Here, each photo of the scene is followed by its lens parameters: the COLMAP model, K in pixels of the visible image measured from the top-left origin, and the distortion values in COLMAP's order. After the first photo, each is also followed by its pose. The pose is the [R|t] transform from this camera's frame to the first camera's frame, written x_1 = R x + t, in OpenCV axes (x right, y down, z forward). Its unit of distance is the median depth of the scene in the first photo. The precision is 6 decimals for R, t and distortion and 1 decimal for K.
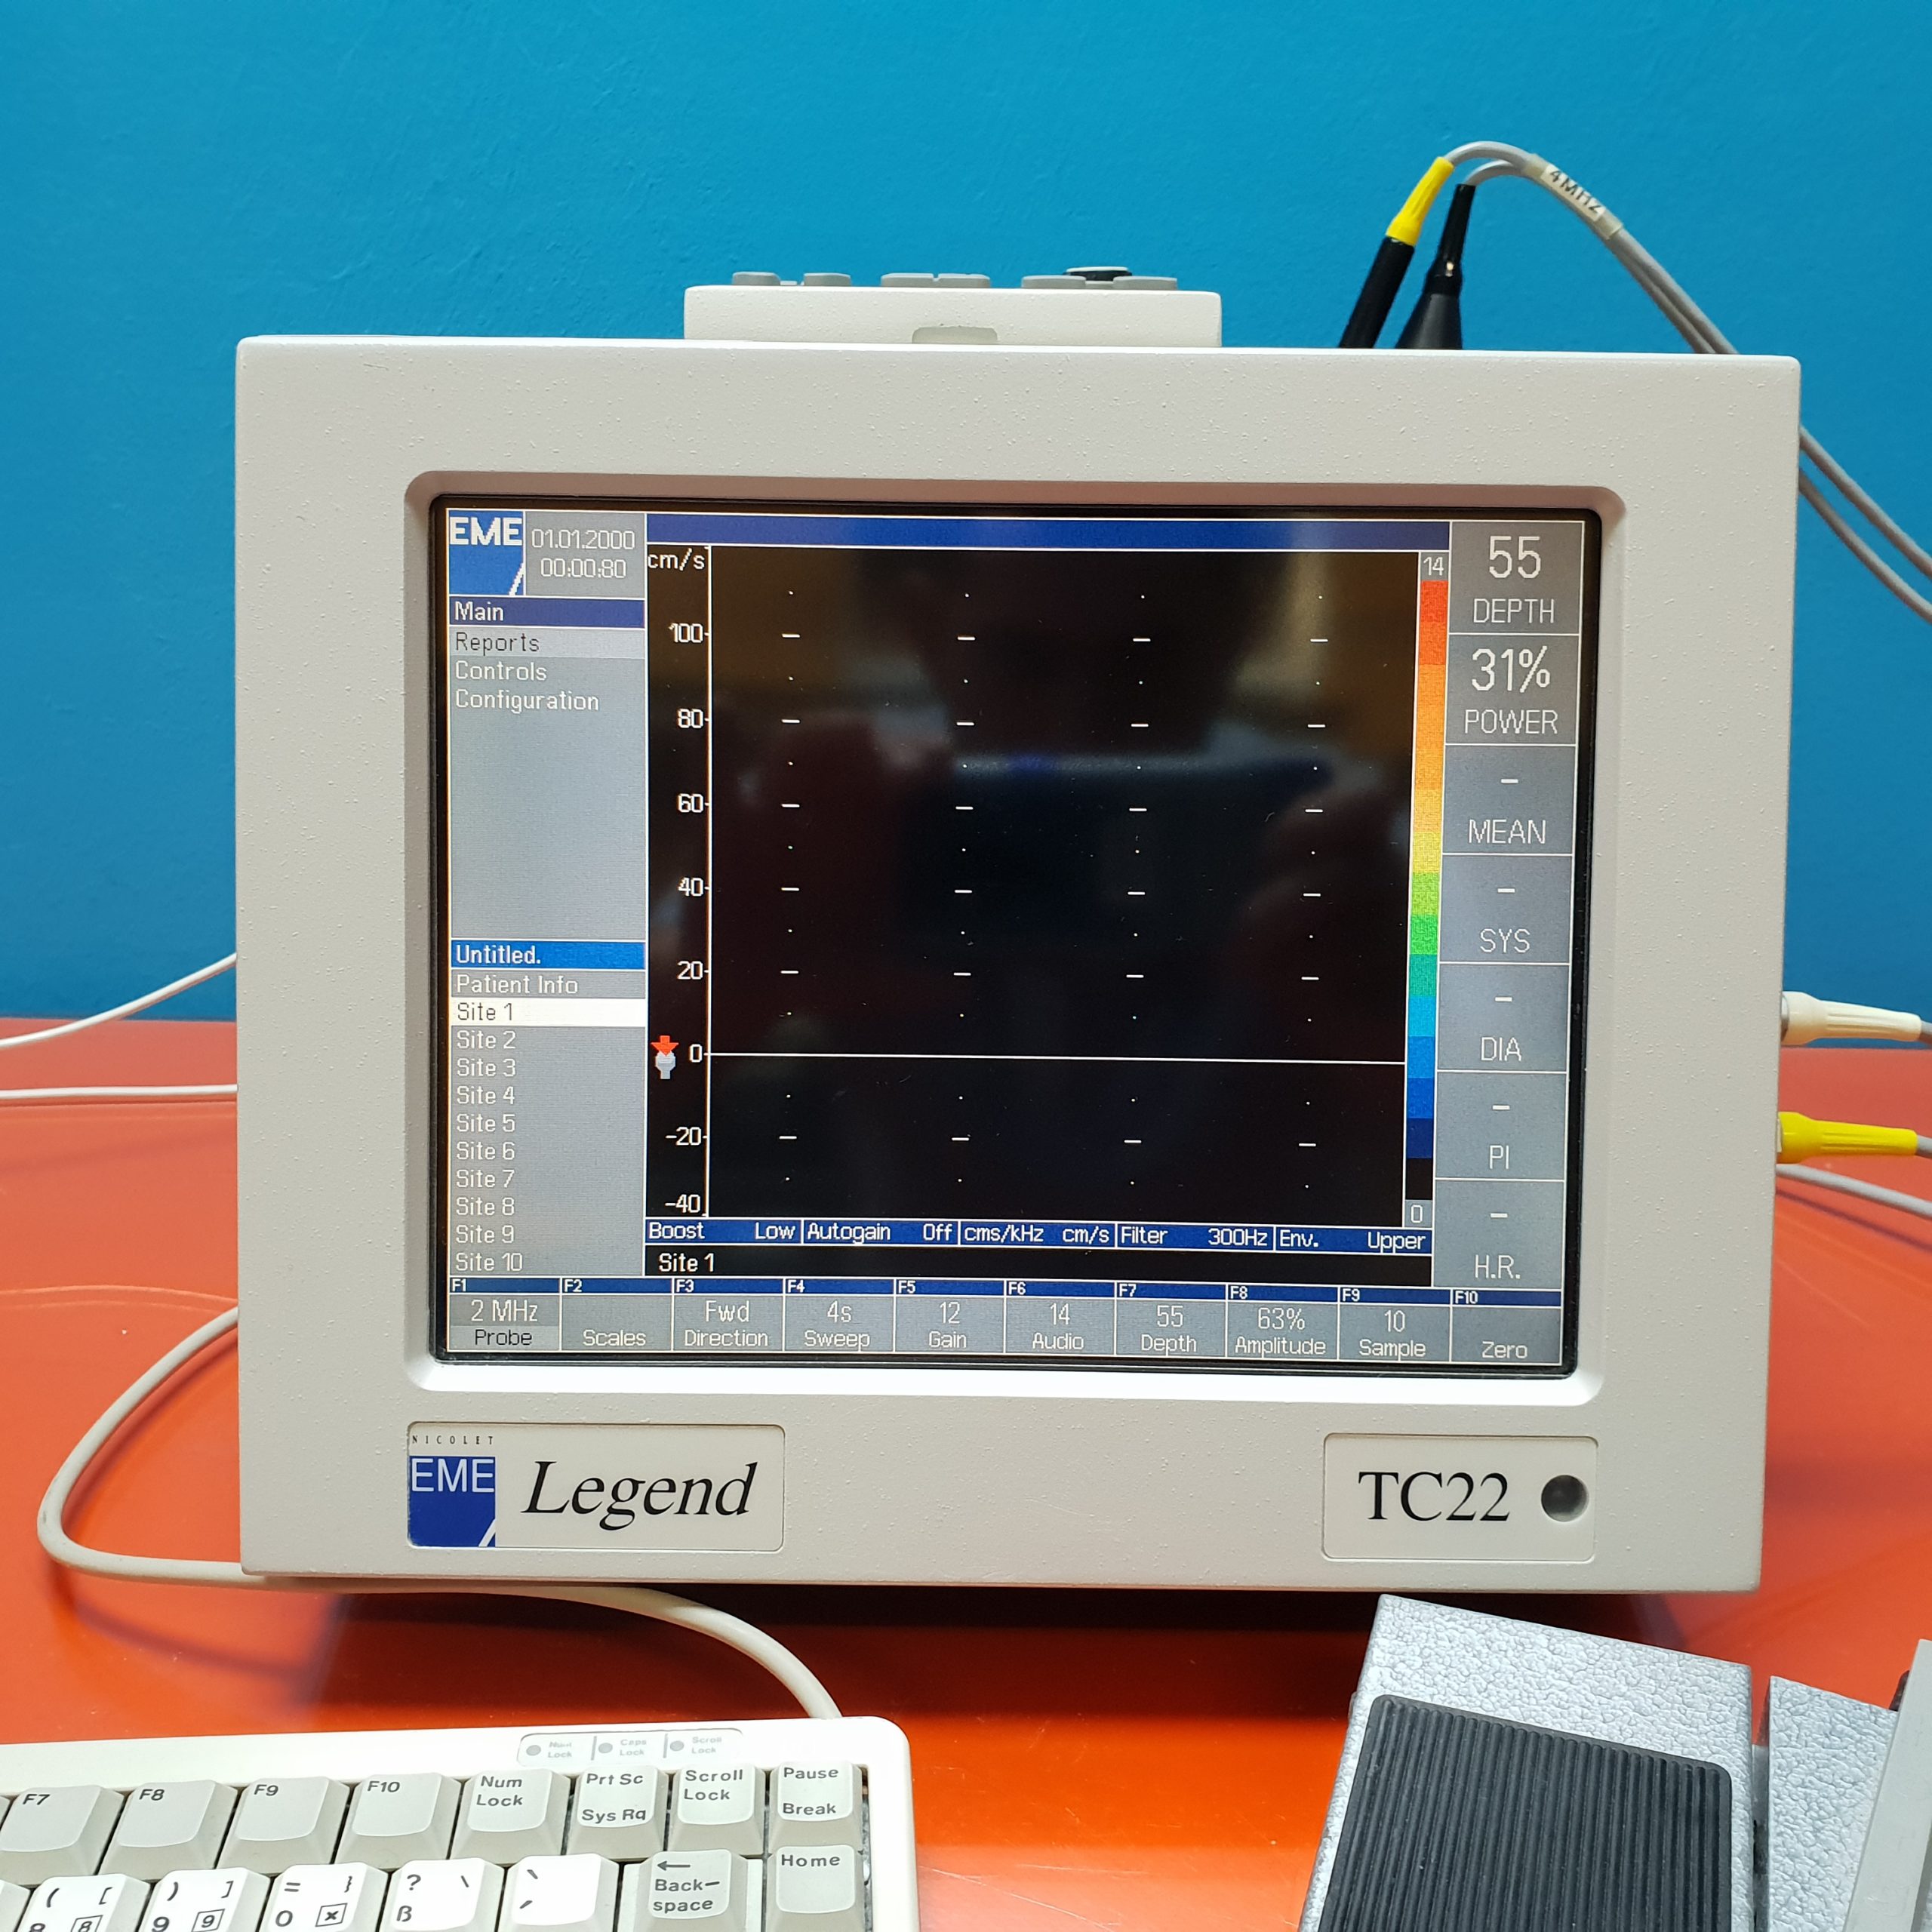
lens RADIAL K [[2082.2, 0, 896.1], [0, 2082.2, 1029.5], [0, 0, 1]] dist [0.116626, -0.454384]
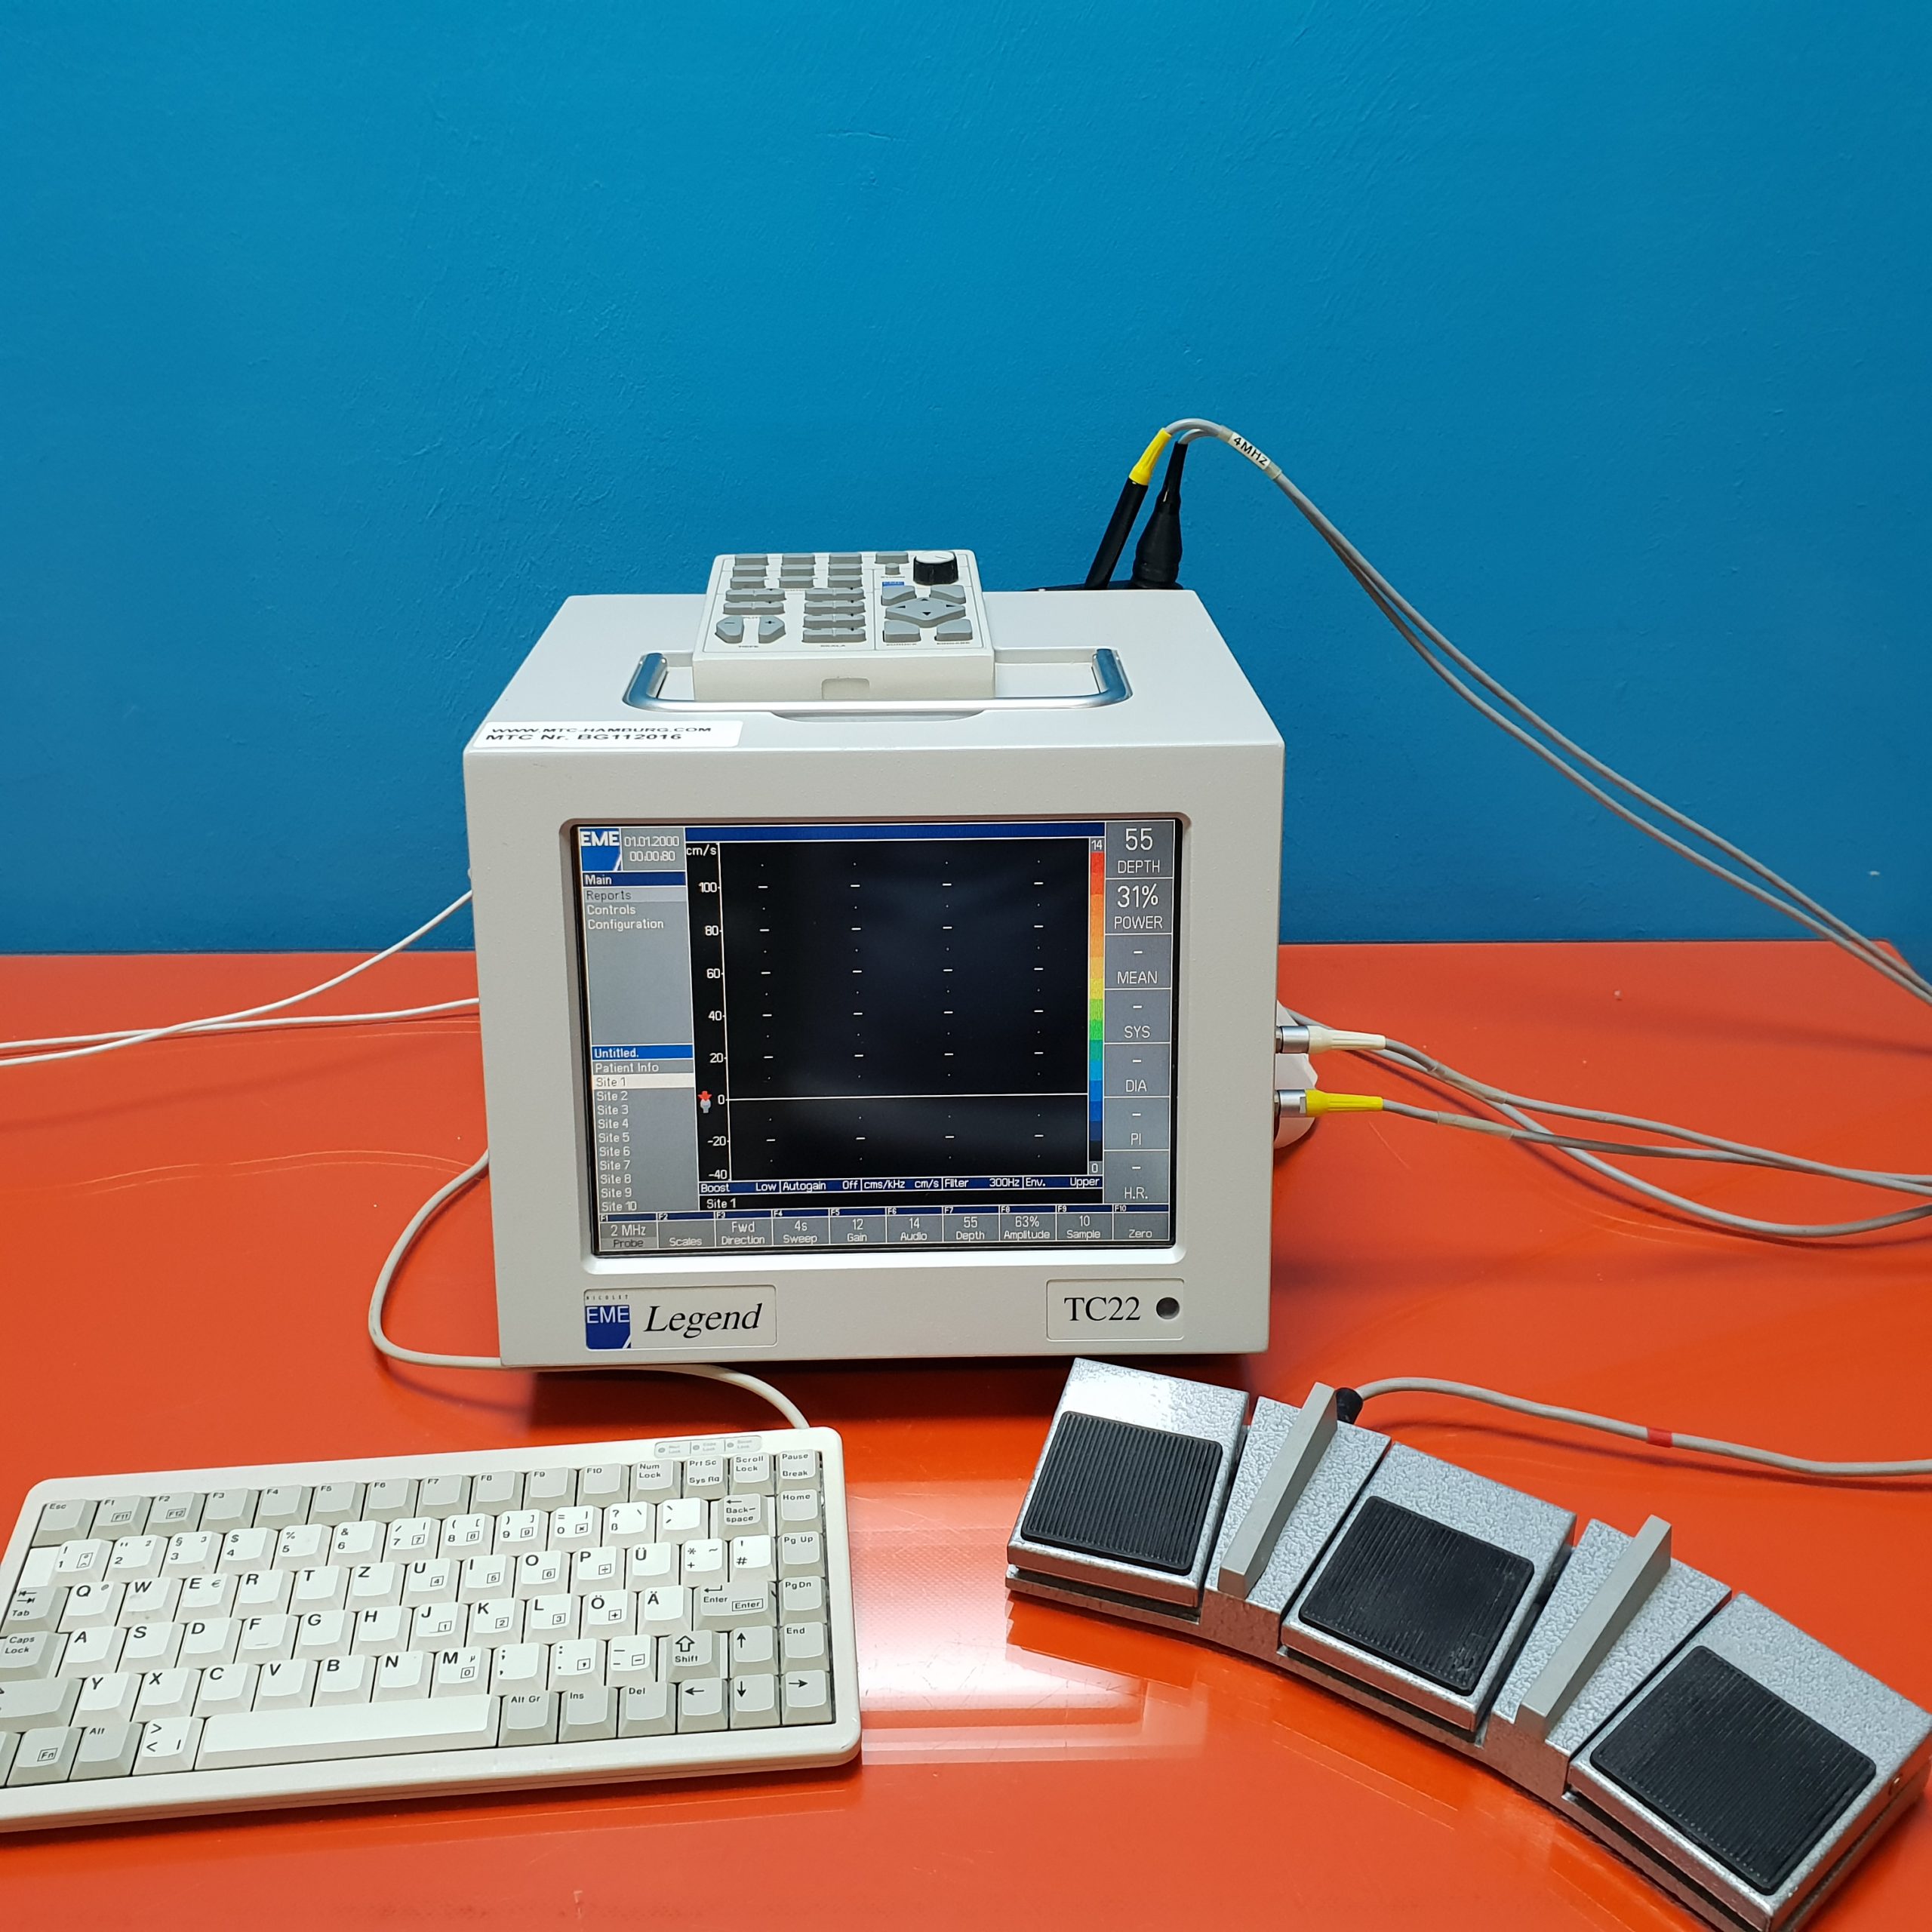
lens RADIAL K [[2082.2, 0, 896.1], [0, 2082.2, 1029.5], [0, 0, 1]] dist [0.116626, -0.454384]
pose [[0.999355, -0.031190, 0.017783, 0.033099], [0.027354, 0.982254, 0.185550, -0.408631], [-0.023254, -0.184944, 0.982474, -0.890264]]
